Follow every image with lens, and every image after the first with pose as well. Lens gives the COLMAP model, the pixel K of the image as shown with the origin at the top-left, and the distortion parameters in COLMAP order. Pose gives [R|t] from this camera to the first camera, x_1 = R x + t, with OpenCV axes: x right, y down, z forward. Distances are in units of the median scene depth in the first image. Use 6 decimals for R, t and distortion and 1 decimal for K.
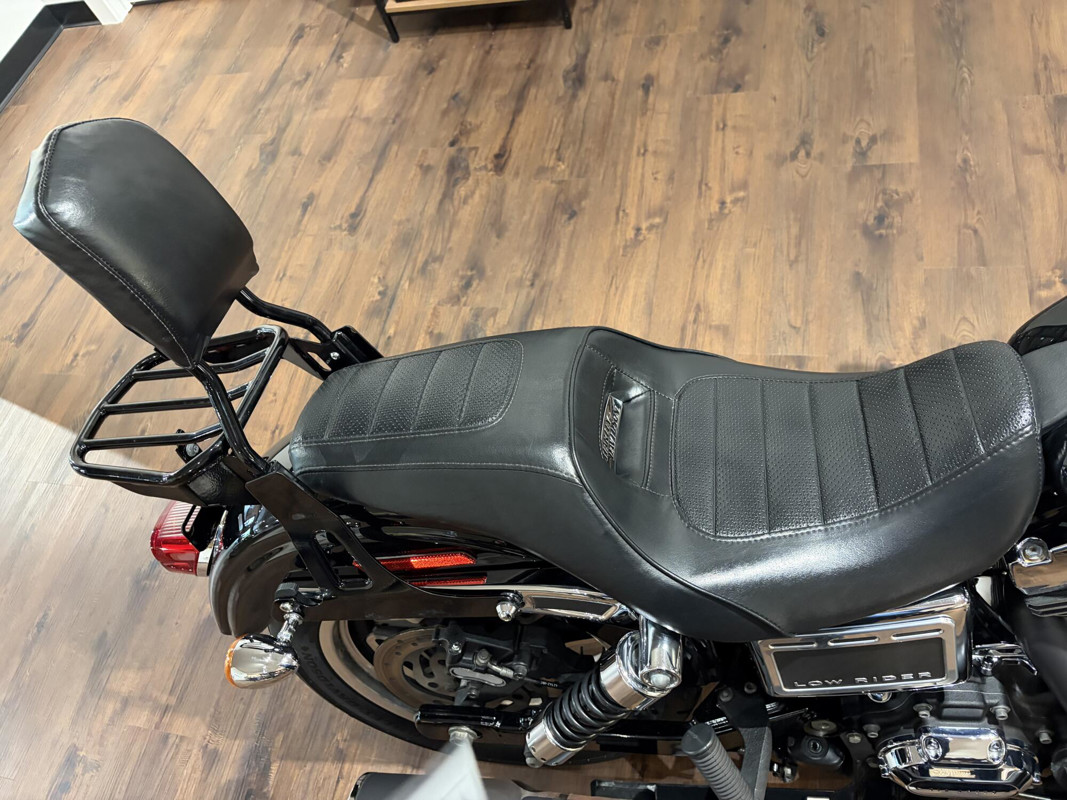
lens RADIAL K [[813.5, 0, 533.5], [0, 813.5, 400.0], [0, 0, 1]] dist [0.046796, -0.052845]
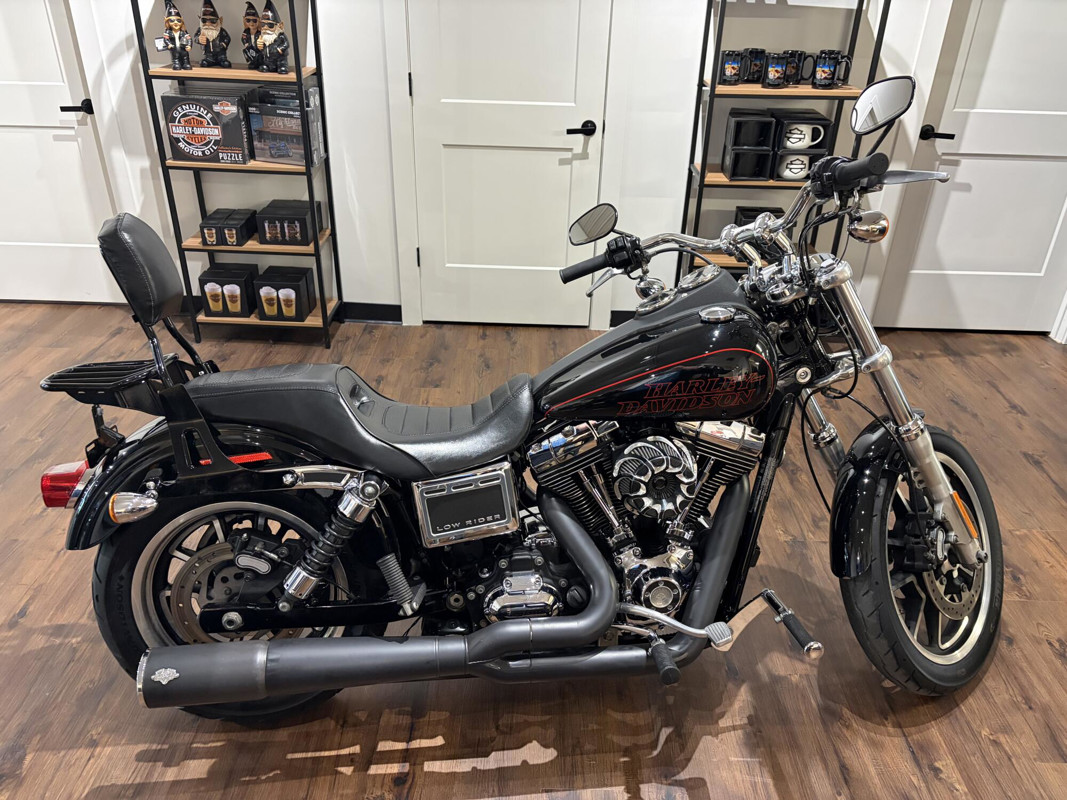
lens RADIAL K [[830.1, 0, 529.1], [0, 830.1, 400.0], [0, 0, 1]] dist [0.051667, -0.048025]
pose [[0.947679, 0.141904, 0.285952, -0.040696], [0.021270, 0.865708, -0.500097, 0.522160], [-0.318517, 0.480013, 0.817395, -0.406922]]
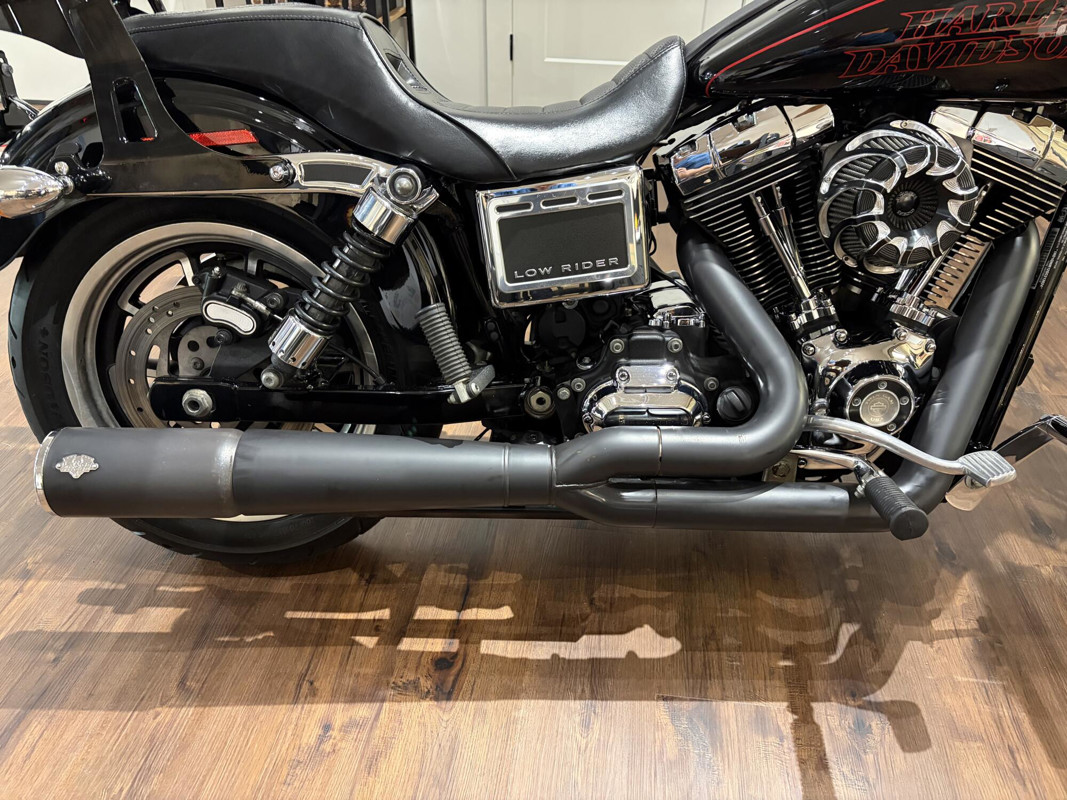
lens RADIAL K [[813.5, 0, 533.5], [0, 813.5, 400.0], [0, 0, 1]] dist [0.046796, -0.052845]
pose [[0.963486, 0.172086, 0.205136, 0.063672], [-0.072321, 0.904902, -0.419431, 0.490789], [-0.257807, 0.389281, 0.884306, 0.003377]]
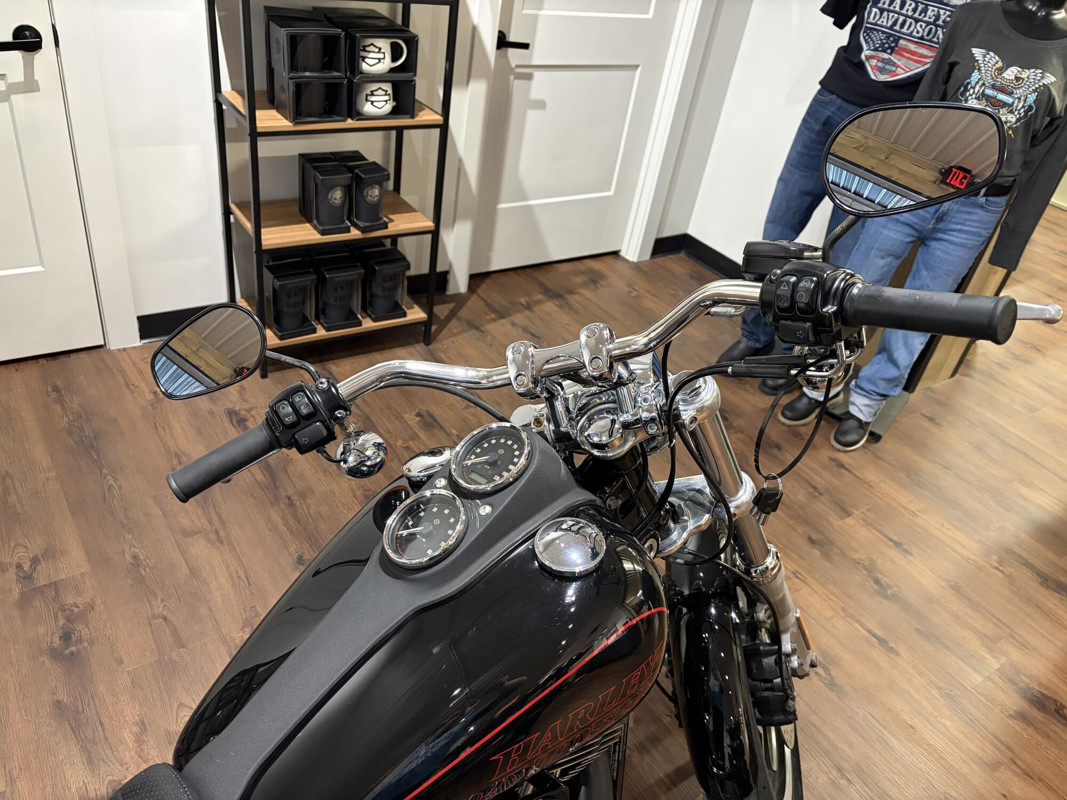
lens RADIAL K [[813.5, 0, 533.5], [0, 813.5, 400.0], [0, 0, 1]] dist [0.046796, -0.052845]
pose [[0.621535, -0.125008, 0.773348, 0.055994], [0.439703, 0.872686, -0.212321, -0.019630], [-0.648348, 0.472008, 0.597372, -0.051988]]
